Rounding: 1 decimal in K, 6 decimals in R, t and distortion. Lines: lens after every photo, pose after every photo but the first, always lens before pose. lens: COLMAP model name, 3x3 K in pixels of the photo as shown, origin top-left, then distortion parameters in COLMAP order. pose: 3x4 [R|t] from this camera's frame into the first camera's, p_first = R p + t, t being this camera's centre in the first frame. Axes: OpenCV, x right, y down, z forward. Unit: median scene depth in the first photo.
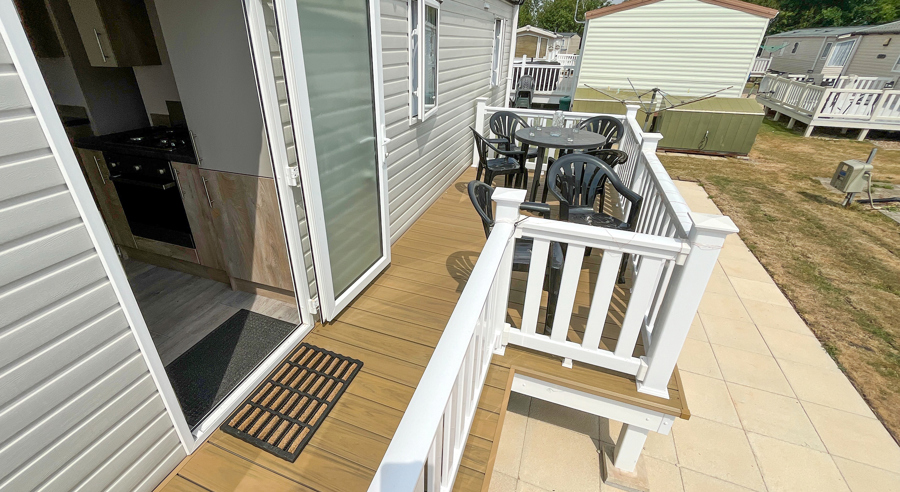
lens RADIAL K [[386.8, 0, 419.7], [0, 386.8, 241.9], [0, 0, 1]] dist [-0.001342, -0.000020]
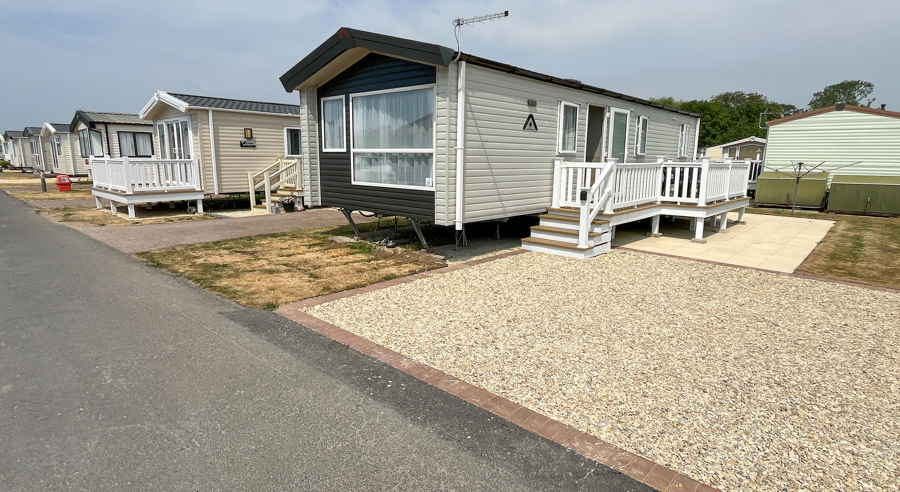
lens RADIAL K [[473.0, 0, 449.2], [0, 473.0, 243.6], [0, 0, 1]] dist [0.003859, 0.000492]
pose [[0.931193, 0.065386, -0.358614, -0.001049], [-0.170435, 0.947725, -0.269759, 1.539561], [0.322229, 0.312318, 0.893659, -2.440520]]
